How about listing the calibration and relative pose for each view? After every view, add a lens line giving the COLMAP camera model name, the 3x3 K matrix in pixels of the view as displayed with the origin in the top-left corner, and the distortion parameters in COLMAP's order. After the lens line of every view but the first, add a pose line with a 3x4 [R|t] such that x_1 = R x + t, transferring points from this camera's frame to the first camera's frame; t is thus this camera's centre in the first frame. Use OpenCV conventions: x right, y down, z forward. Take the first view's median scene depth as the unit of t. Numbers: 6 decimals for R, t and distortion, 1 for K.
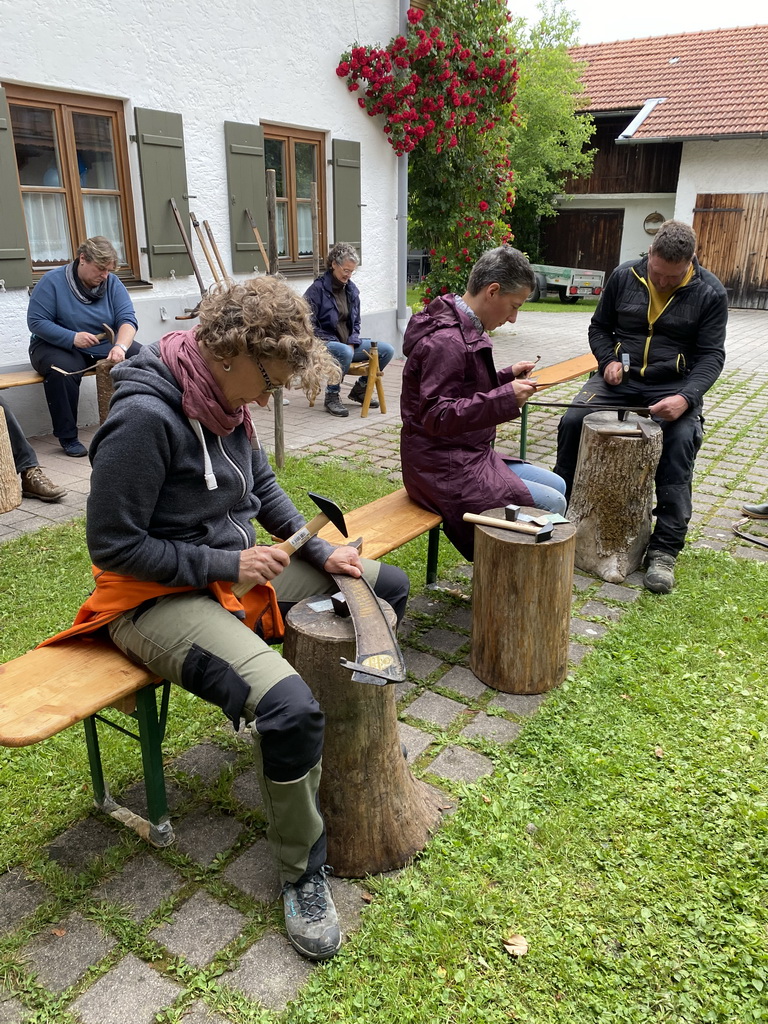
lens RADIAL K [[781.5, 0, 387.3], [0, 781.5, 503.9], [0, 0, 1]] dist [-0.009958, 0.005249]
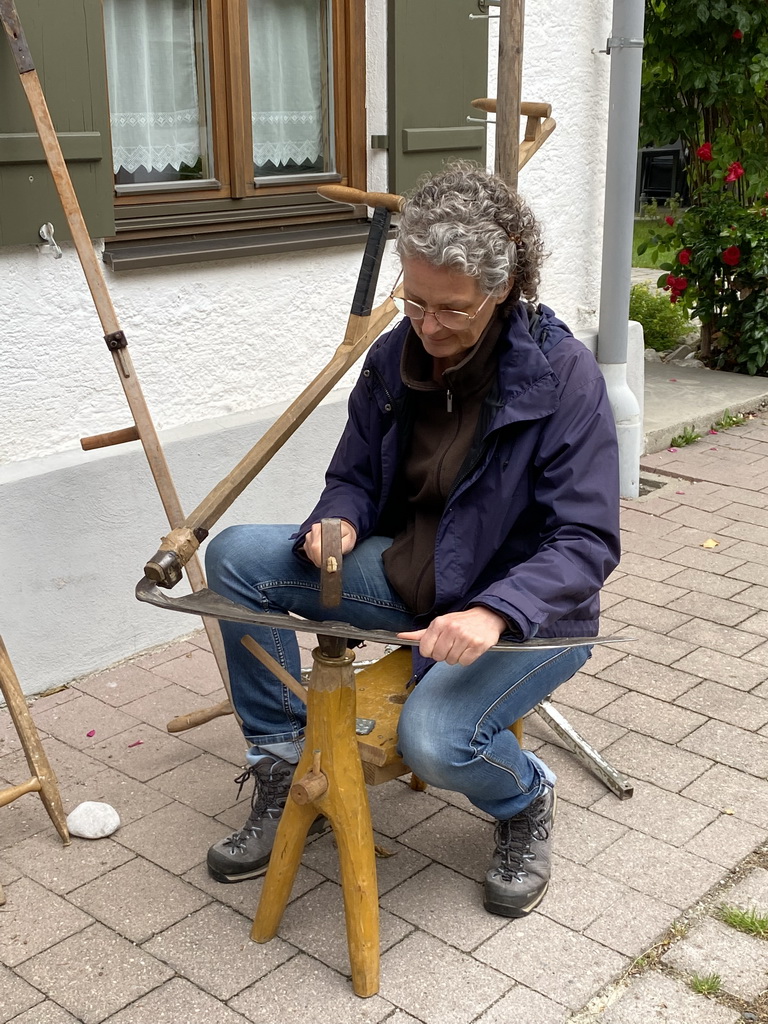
lens RADIAL K [[1299.1, 0, 383.9], [0, 1299.1, 510.5], [0, 0, 1]] dist [0.010996, 0.000000]
pose [[0.990712, 0.034263, -0.131590, -0.002368], [-0.038664, 0.998770, -0.031033, -0.180749], [0.130365, 0.035833, 0.990818, 0.534364]]
